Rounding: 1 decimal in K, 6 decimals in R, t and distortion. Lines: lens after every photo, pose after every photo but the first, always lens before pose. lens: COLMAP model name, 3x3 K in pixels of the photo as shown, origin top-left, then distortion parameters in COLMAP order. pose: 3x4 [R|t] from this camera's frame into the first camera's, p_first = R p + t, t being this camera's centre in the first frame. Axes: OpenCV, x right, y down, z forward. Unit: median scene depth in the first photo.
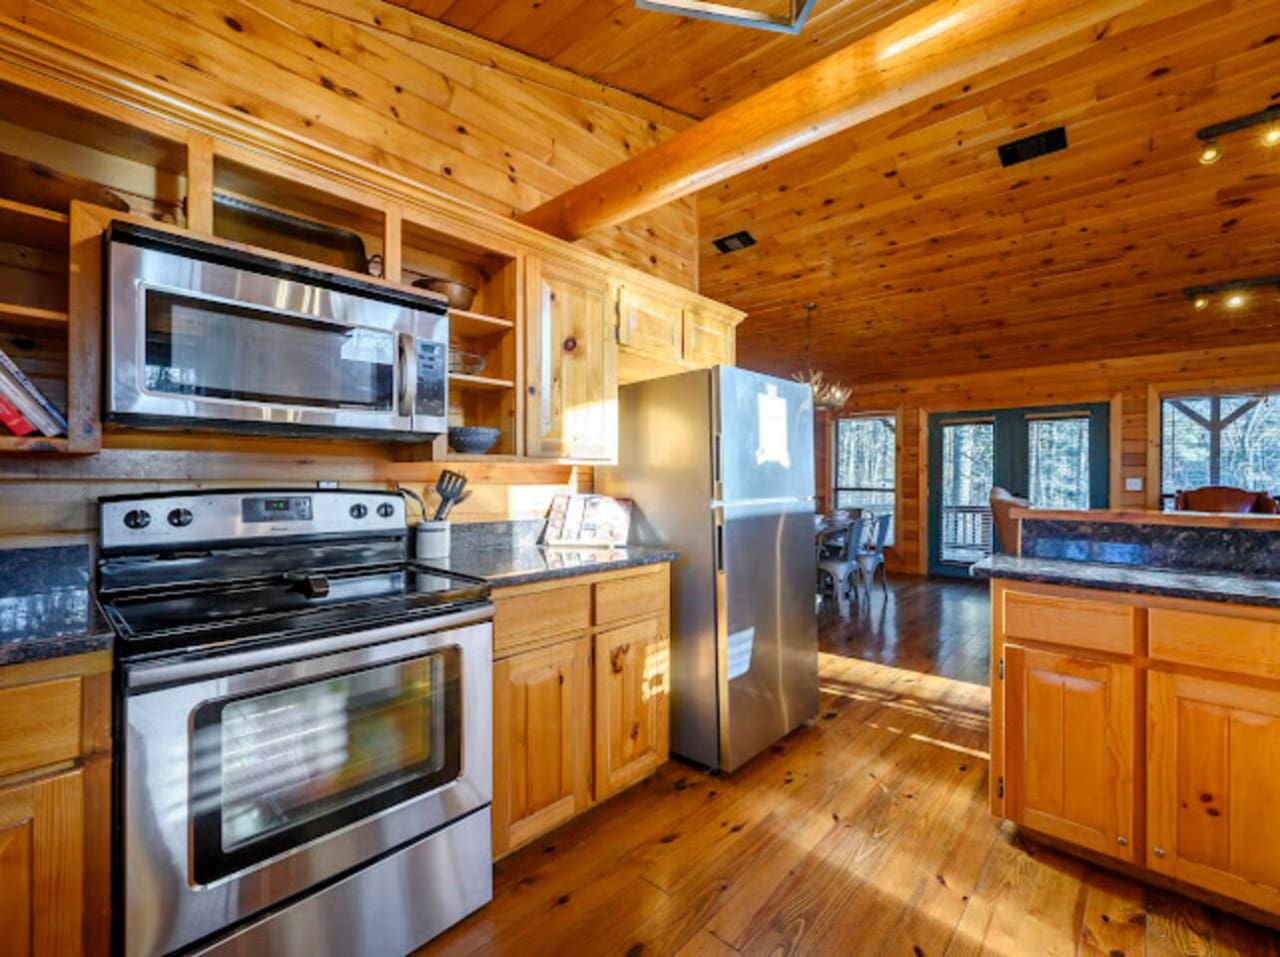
lens RADIAL K [[562.0, 0, 664.1], [0, 562.0, 476.3], [0, 0, 1]] dist [-0.002029, 0.001387]
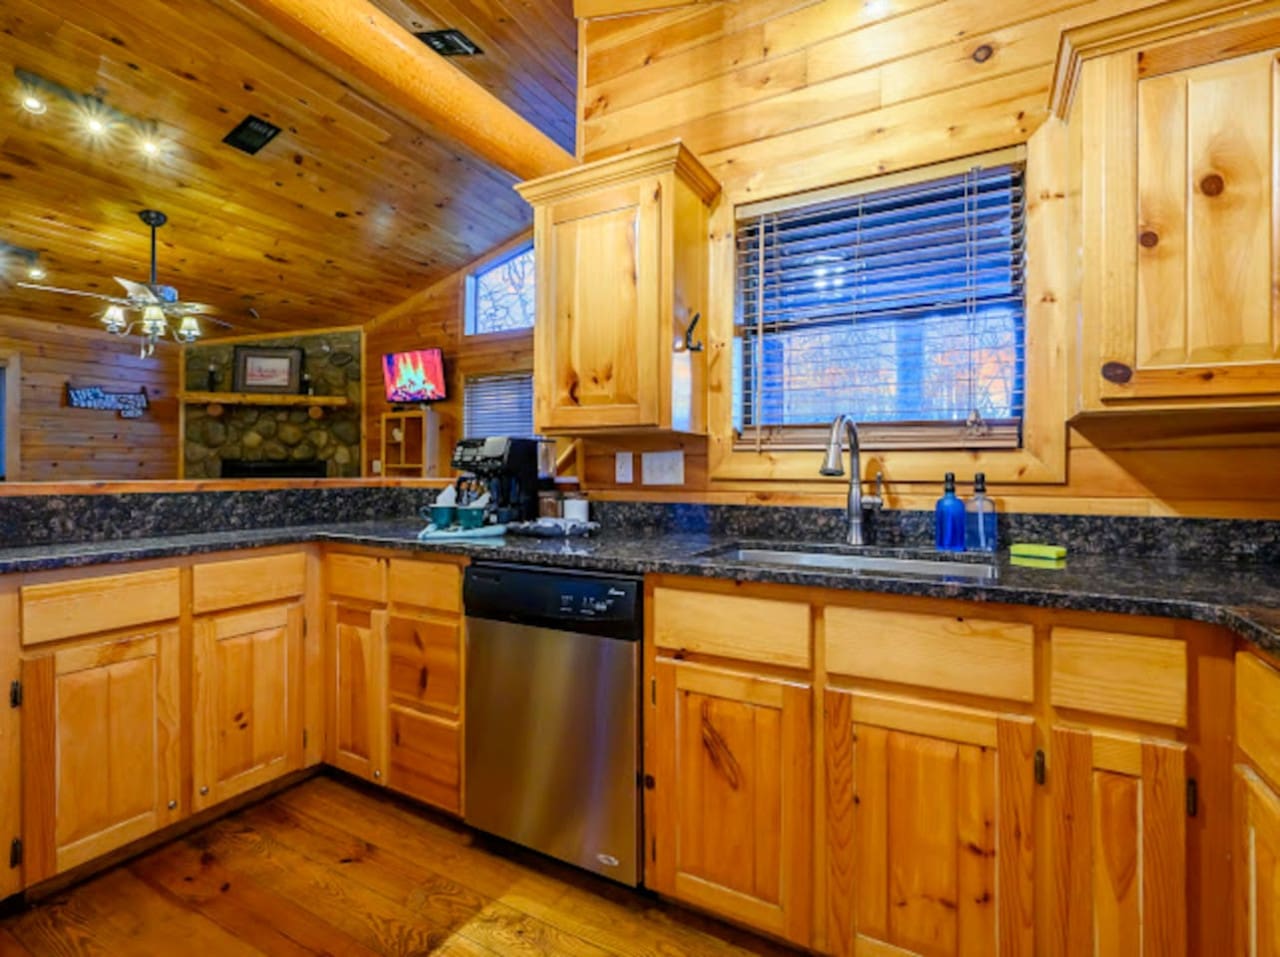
lens RADIAL K [[608.9, 0, 657.2], [0, 608.9, 467.1], [0, 0, 1]] dist [0.002013, 0.000144]
pose [[-0.214145, -0.002080, 0.976800, -0.357615], [-0.002921, 0.999995, 0.001489, 0.034984], [-0.976798, -0.002534, -0.214150, 0.321370]]
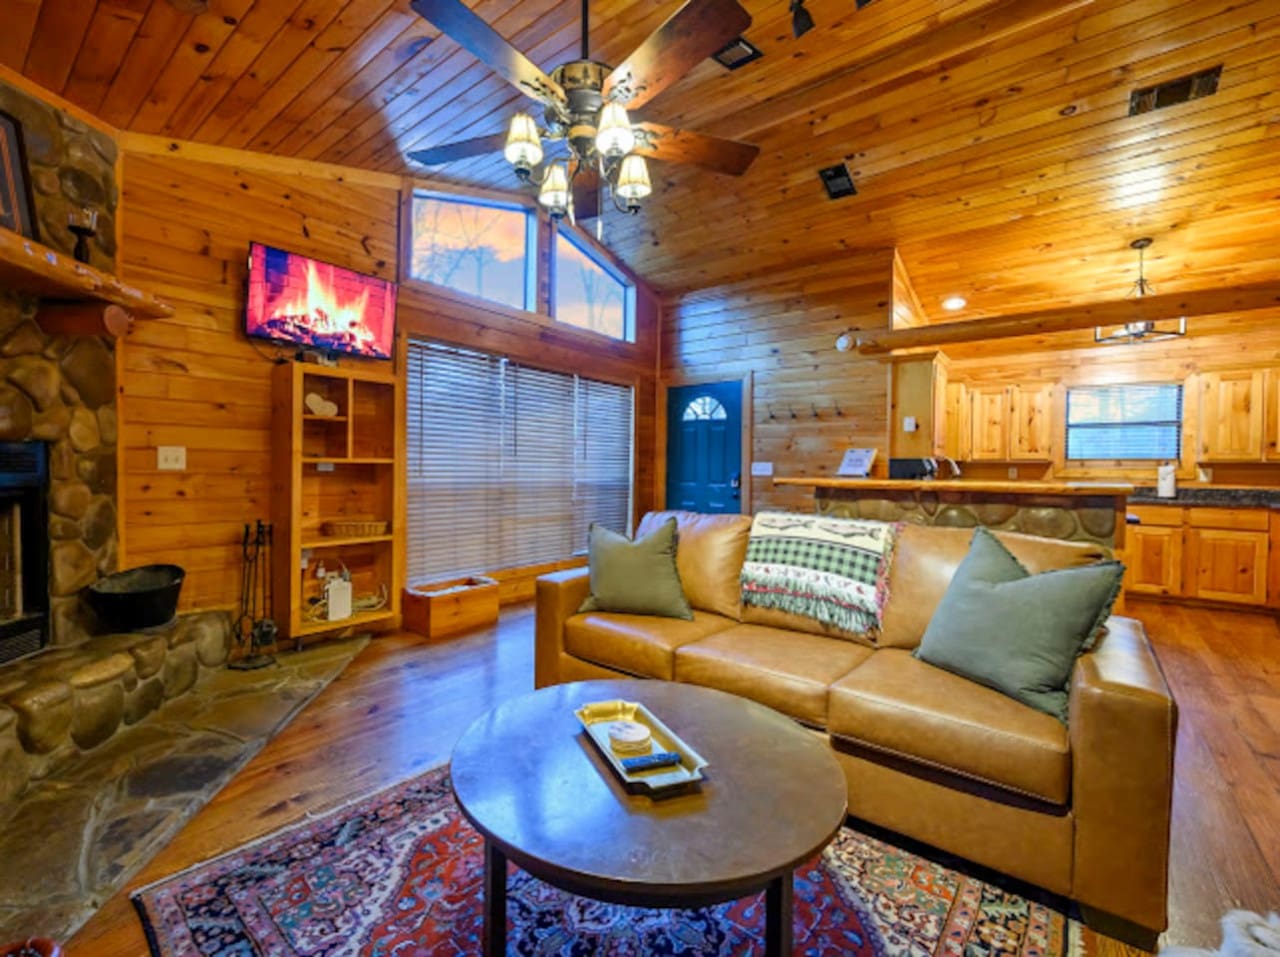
lens RADIAL K [[562.0, 0, 620.1], [0, 562.0, 473.6], [0, 0, 1]] dist [-0.002029, 0.001387]
pose [[-0.999273, -0.018730, -0.033205, 2.110379], [-0.019123, 0.999750, 0.011583, 0.042064], [0.032979, 0.012210, -0.999381, 2.581022]]
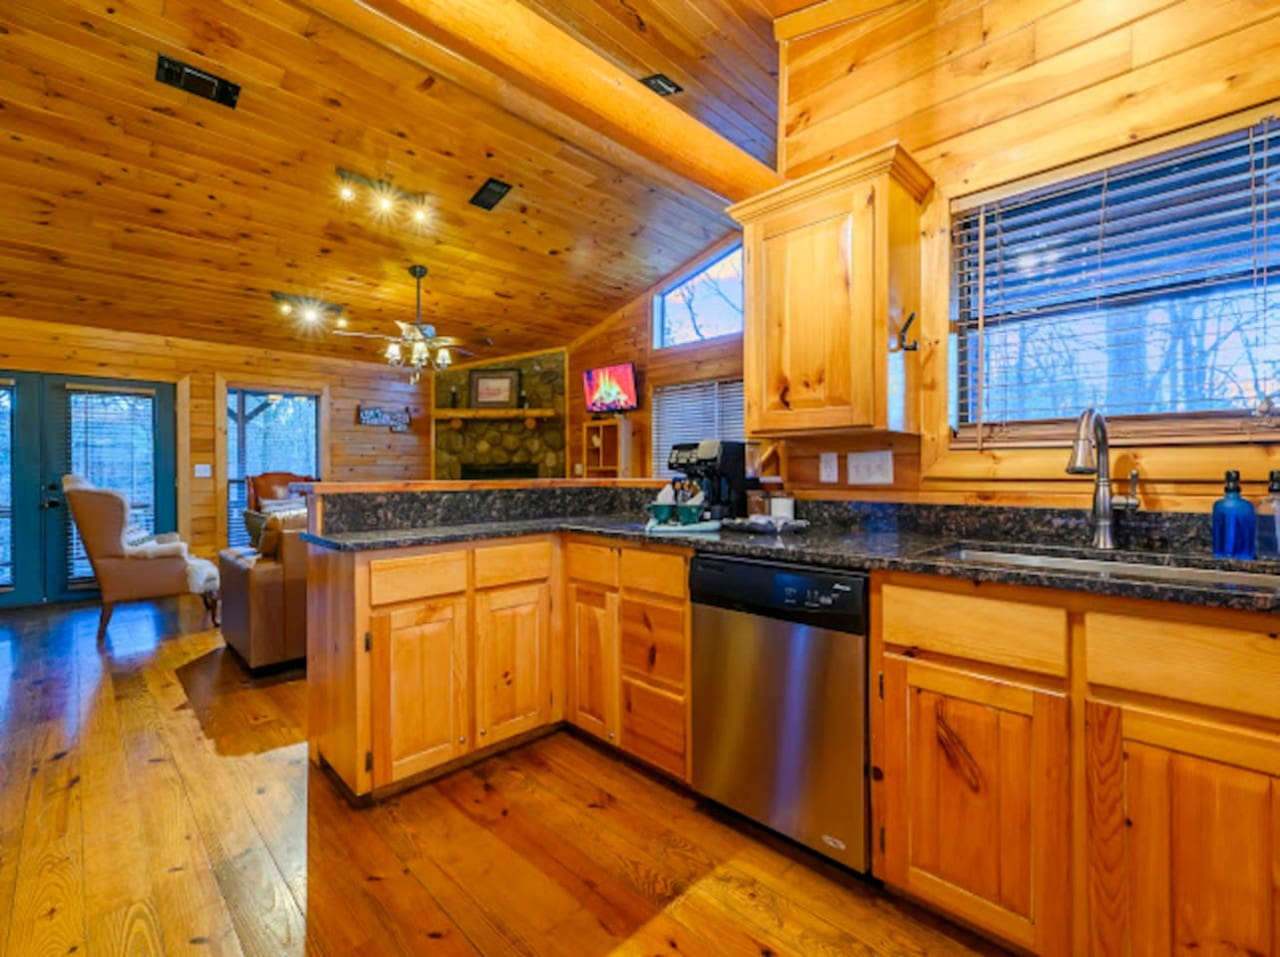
lens RADIAL K [[580.9, 0, 654.9], [0, 580.9, 470.4], [0, 0, 1]] dist [0.004105, -0.000946]
pose [[0.061296, -0.004518, 0.998109, -0.373061], [0.004875, 0.999979, 0.004227, 0.036407], [-0.998108, 0.004607, 0.061317, 0.404859]]
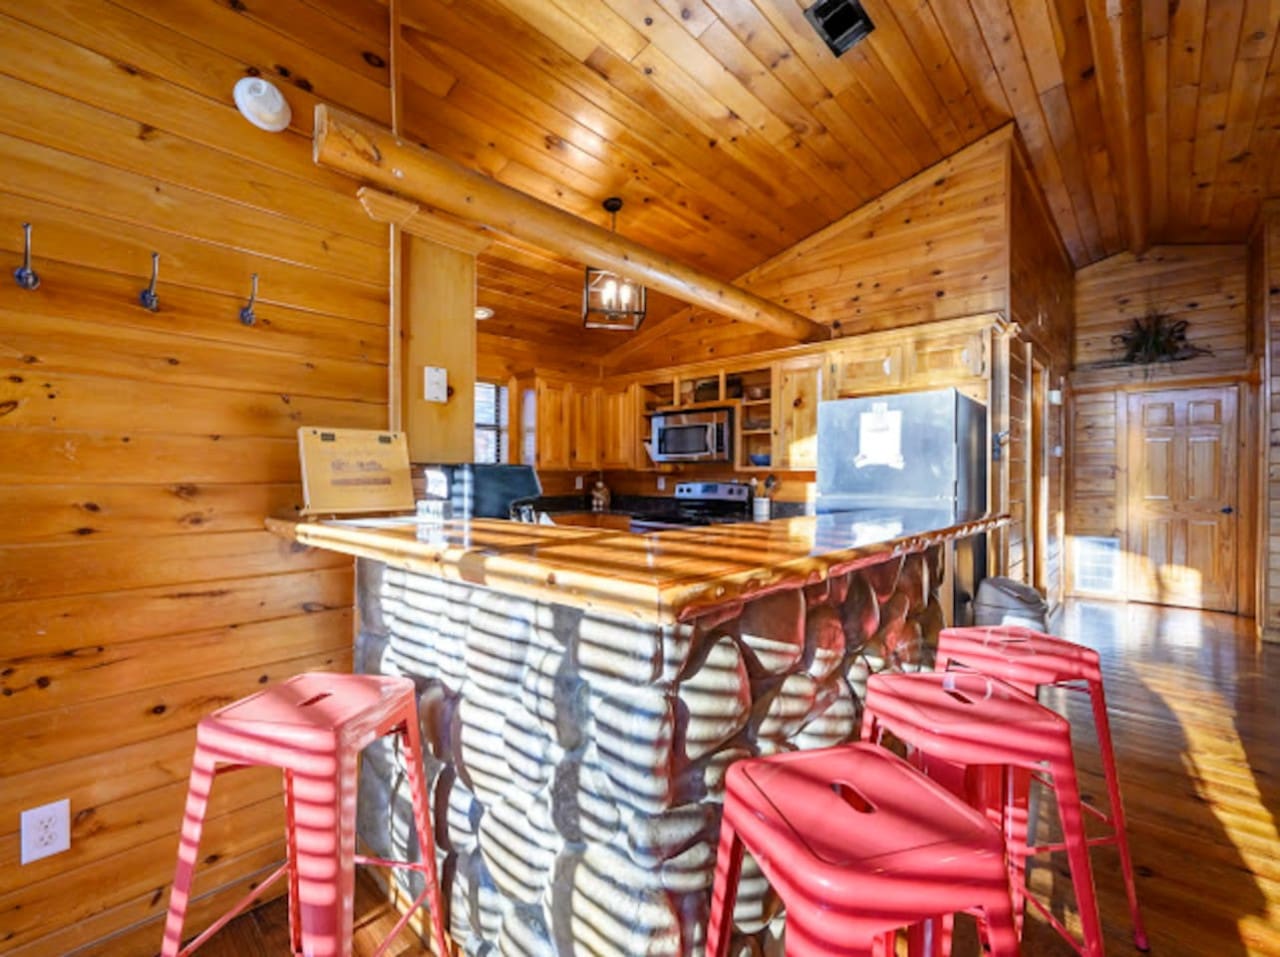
lens RADIAL K [[562.0, 0, 640.2], [0, 562.0, 479.9], [0, 0, 1]] dist [-0.002029, 0.001387]
pose [[-0.045550, -0.000638, -0.998962, 1.816013], [-0.002121, 0.999998, -0.000542, 0.011566], [0.998960, 0.002094, -0.045551, 0.649953]]
